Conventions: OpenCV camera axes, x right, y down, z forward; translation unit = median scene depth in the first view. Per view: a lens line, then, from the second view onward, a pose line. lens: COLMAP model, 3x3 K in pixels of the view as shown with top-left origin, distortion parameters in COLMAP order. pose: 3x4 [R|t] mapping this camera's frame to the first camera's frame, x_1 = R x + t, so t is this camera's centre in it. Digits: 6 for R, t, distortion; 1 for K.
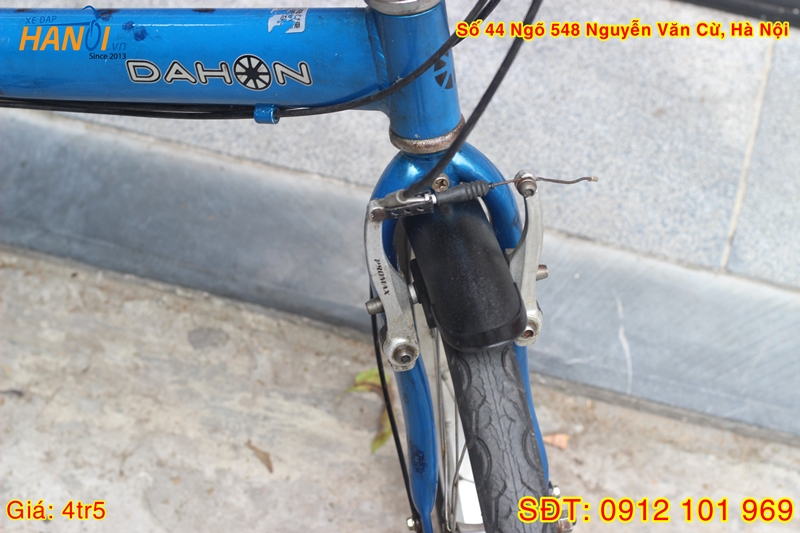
lens RADIAL K [[1926.3, 0, 400.0], [0, 1926.3, 266.5], [0, 0, 1]] dist [-0.107257, -0.018291]
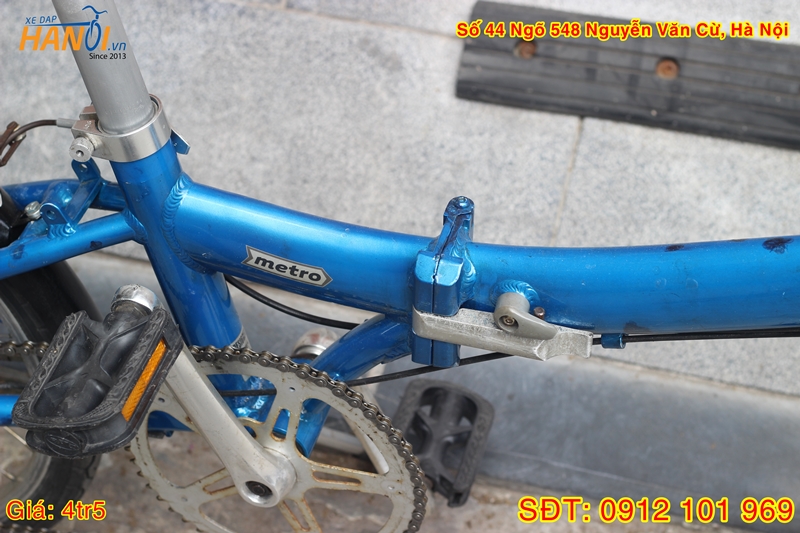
lens RADIAL K [[1926.3, 0, 400.0], [0, 1926.3, 266.5], [0, 0, 1]] dist [-0.107257, -0.018291]
pose [[0.997729, -0.031897, -0.059318, -0.195352], [0.023682, 0.990647, -0.134378, 0.011236], [0.063049, 0.132669, 0.989153, 0.021967]]
